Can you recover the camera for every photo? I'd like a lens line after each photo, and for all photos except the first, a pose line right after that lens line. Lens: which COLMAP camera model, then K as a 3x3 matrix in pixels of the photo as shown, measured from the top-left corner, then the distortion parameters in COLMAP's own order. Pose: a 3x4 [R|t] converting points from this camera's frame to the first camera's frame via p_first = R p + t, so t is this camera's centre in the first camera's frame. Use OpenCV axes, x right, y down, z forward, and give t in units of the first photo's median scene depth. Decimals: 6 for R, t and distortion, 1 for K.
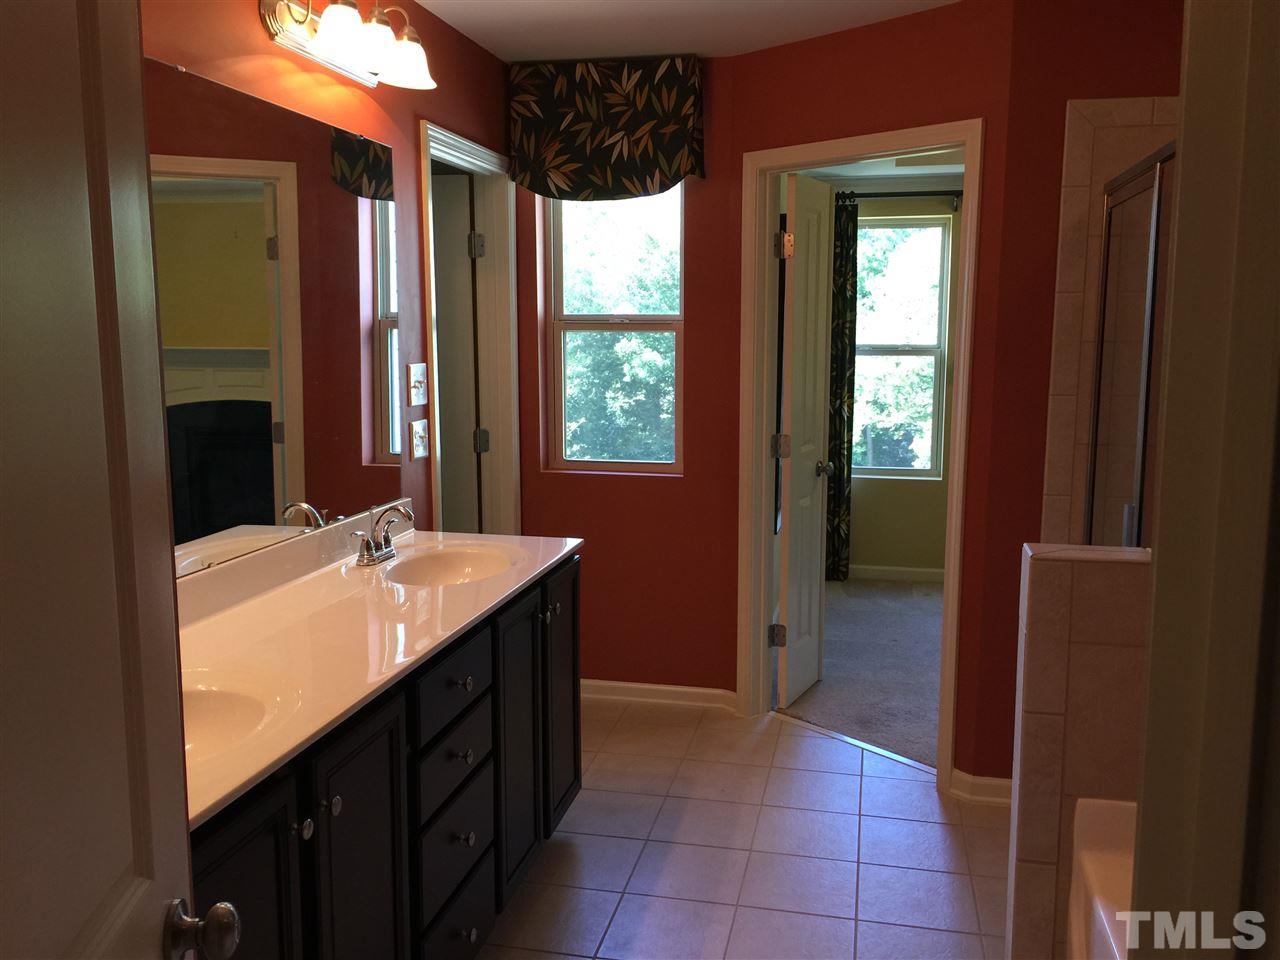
lens RADIAL K [[1087.8, 0, 640.9], [0, 1087.8, 460.0], [0, 0, 1]] dist [0.085001, -0.112835]
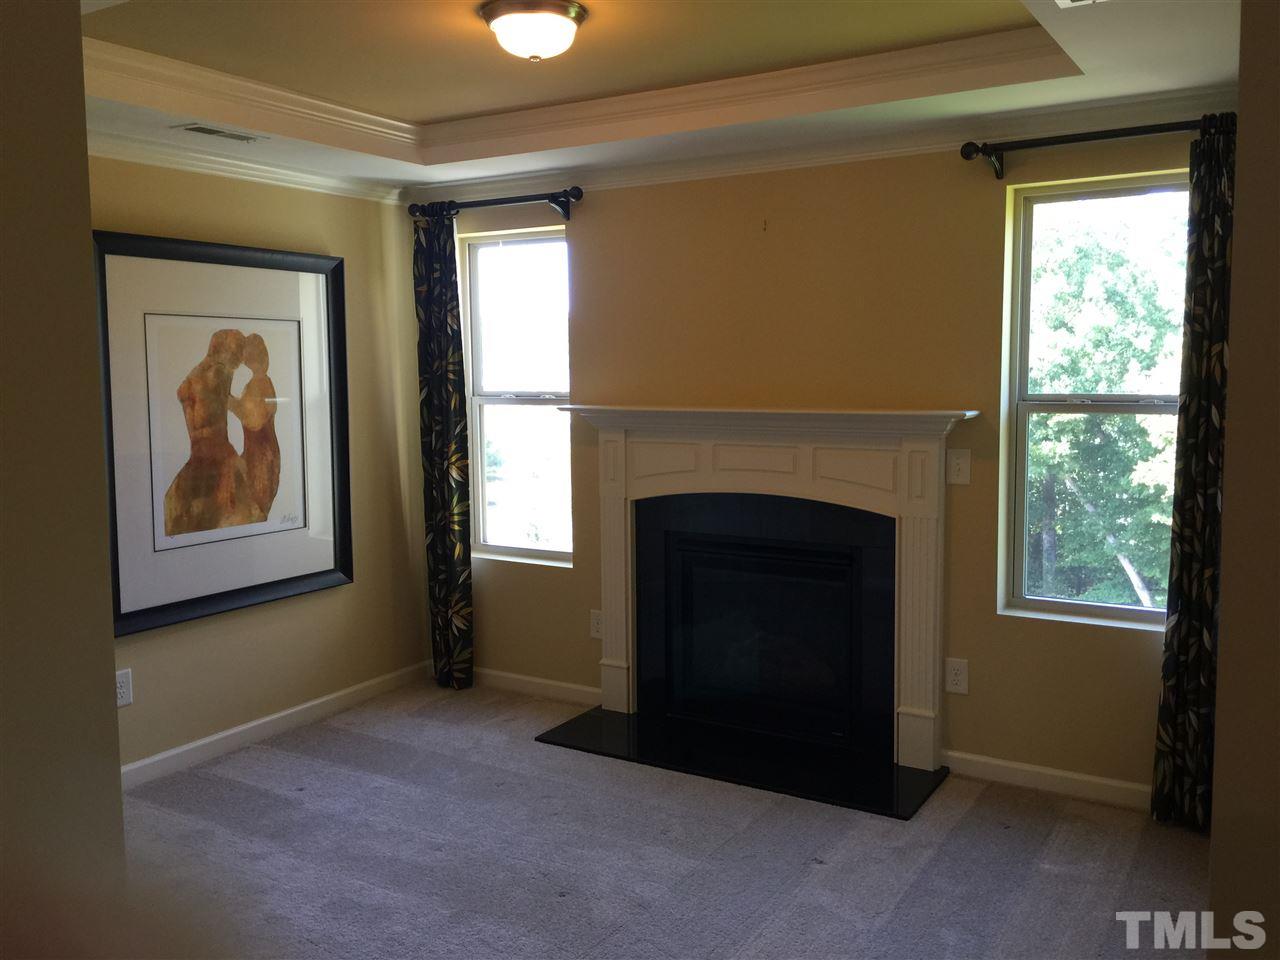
lens RADIAL K [[1087.8, 0, 640.9], [0, 1087.8, 460.0], [0, 0, 1]] dist [0.085001, -0.112835]
pose [[0.945390, 0.019006, -0.325387, 0.572719], [-0.031861, 0.998906, -0.034226, -0.032382], [0.324381, 0.042724, 0.944961, 0.285557]]
